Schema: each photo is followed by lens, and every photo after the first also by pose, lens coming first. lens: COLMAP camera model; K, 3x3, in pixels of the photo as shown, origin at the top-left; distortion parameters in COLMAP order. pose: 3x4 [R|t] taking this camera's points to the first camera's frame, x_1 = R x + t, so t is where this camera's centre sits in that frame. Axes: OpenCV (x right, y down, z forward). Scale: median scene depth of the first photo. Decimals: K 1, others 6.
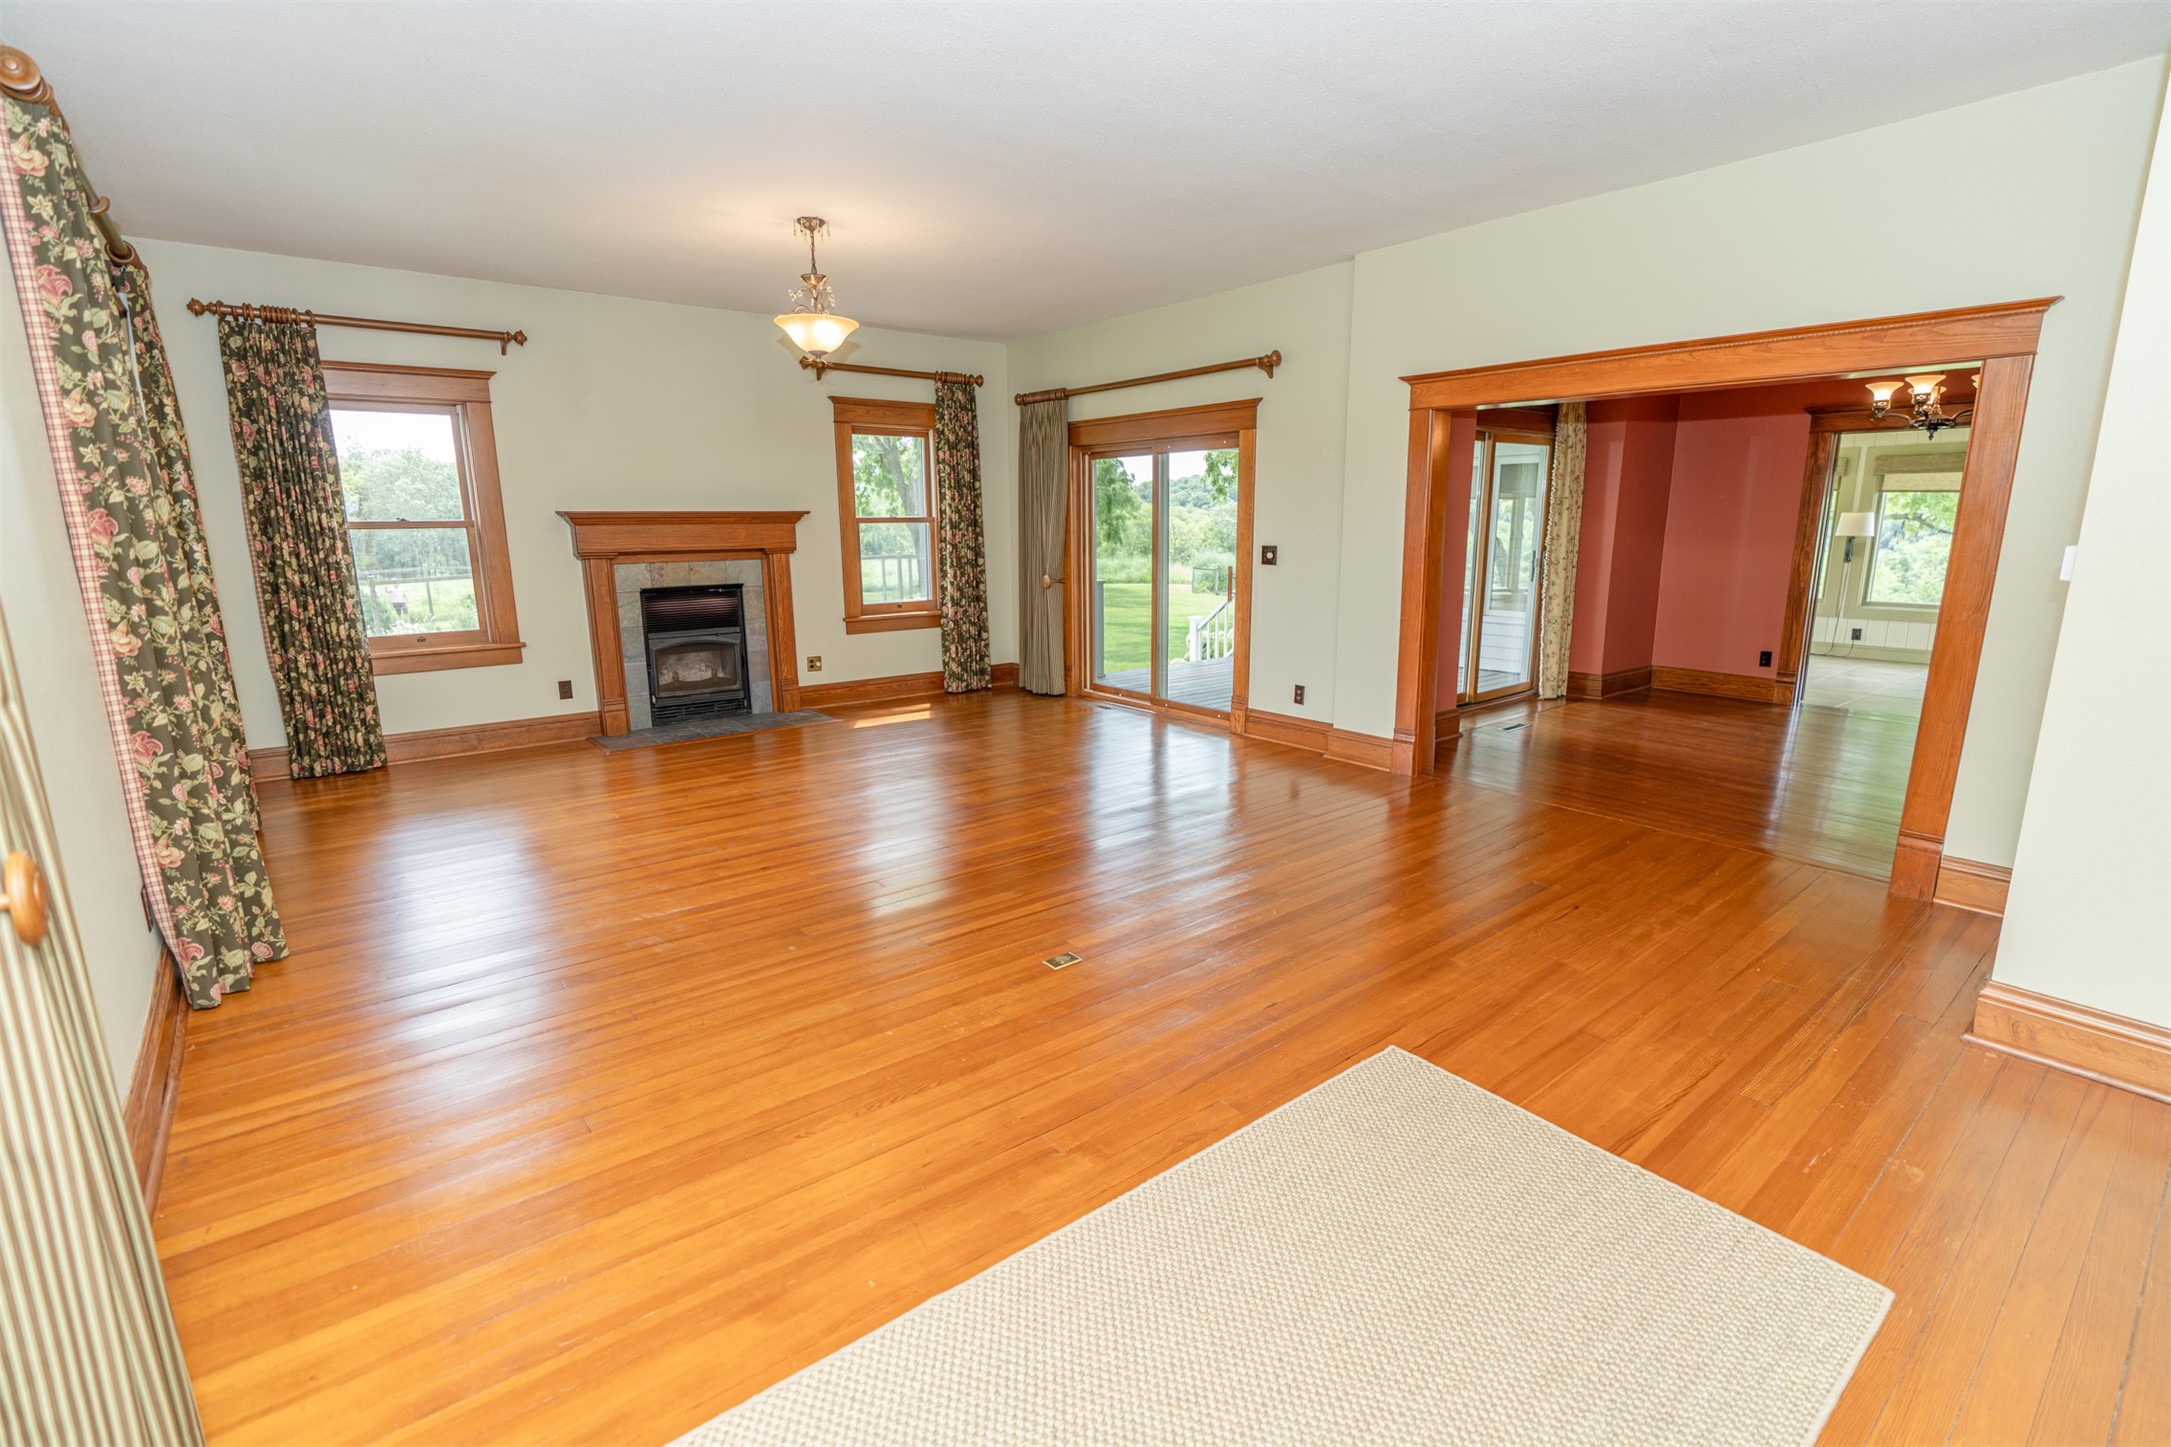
lens RADIAL K [[978.1, 0, 1083.0], [0, 978.1, 721.8], [0, 0, 1]] dist [-0.007363, 0.001973]
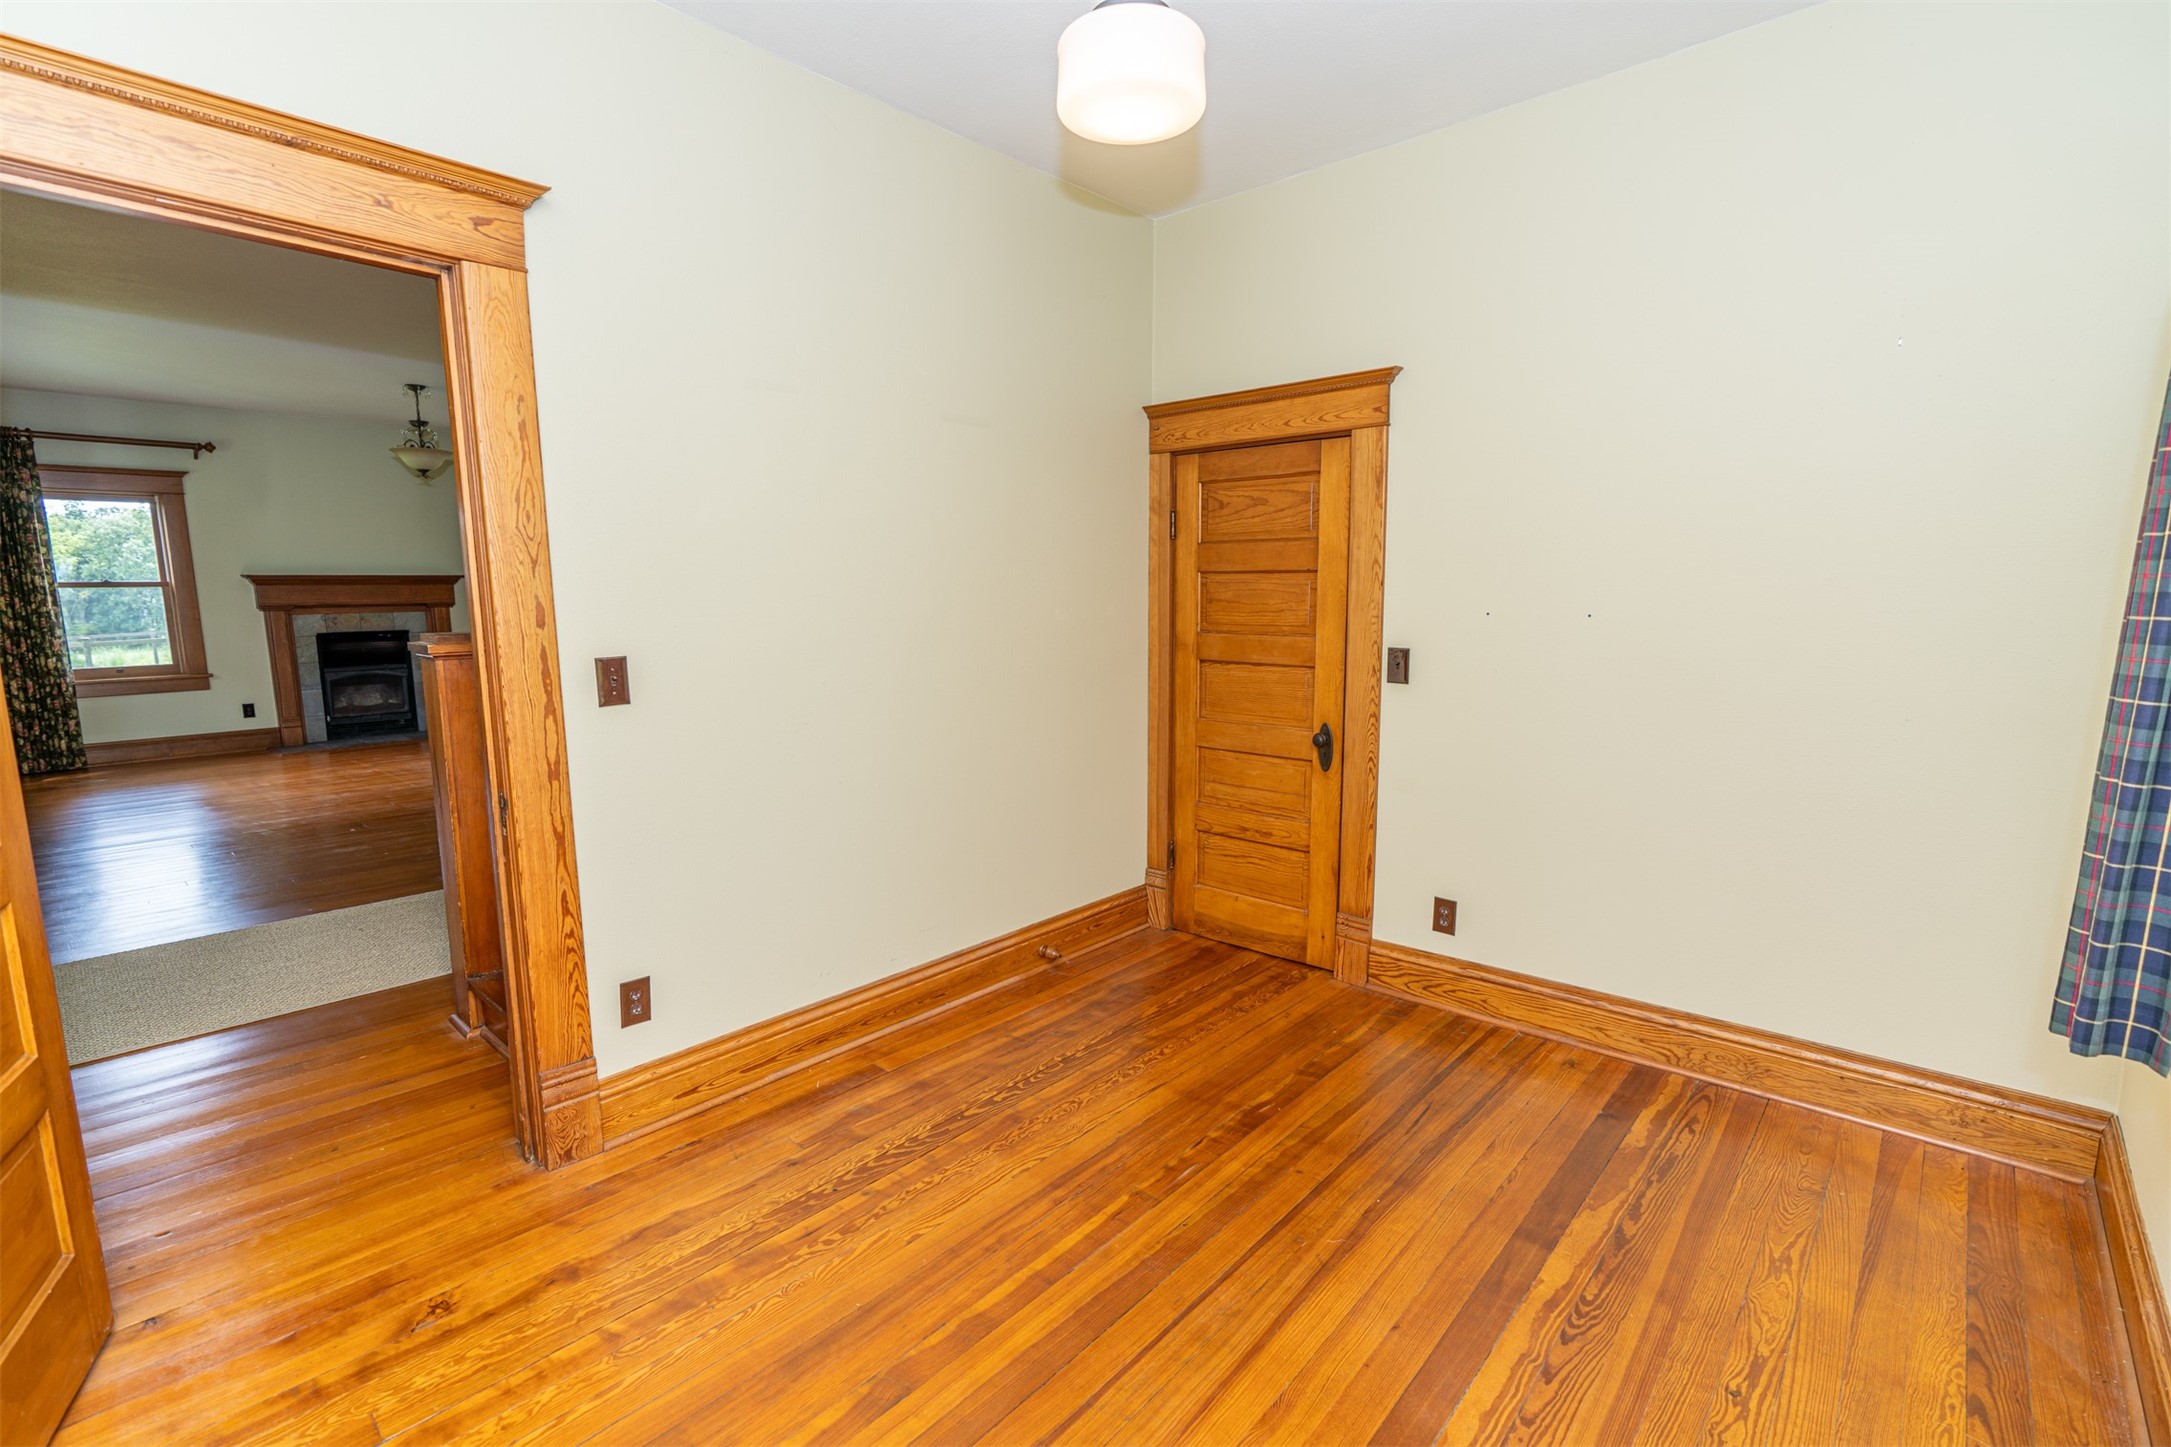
lens RADIAL K [[978.1, 0, 1086.1], [0, 978.1, 724.7], [0, 0, 1]] dist [-0.007363, 0.001973]
pose [[0.985703, -0.022848, 0.166938, 0.386324], [0.033090, 0.997719, -0.058833, 0.108647], [-0.165213, 0.063516, 0.984211, -0.503256]]
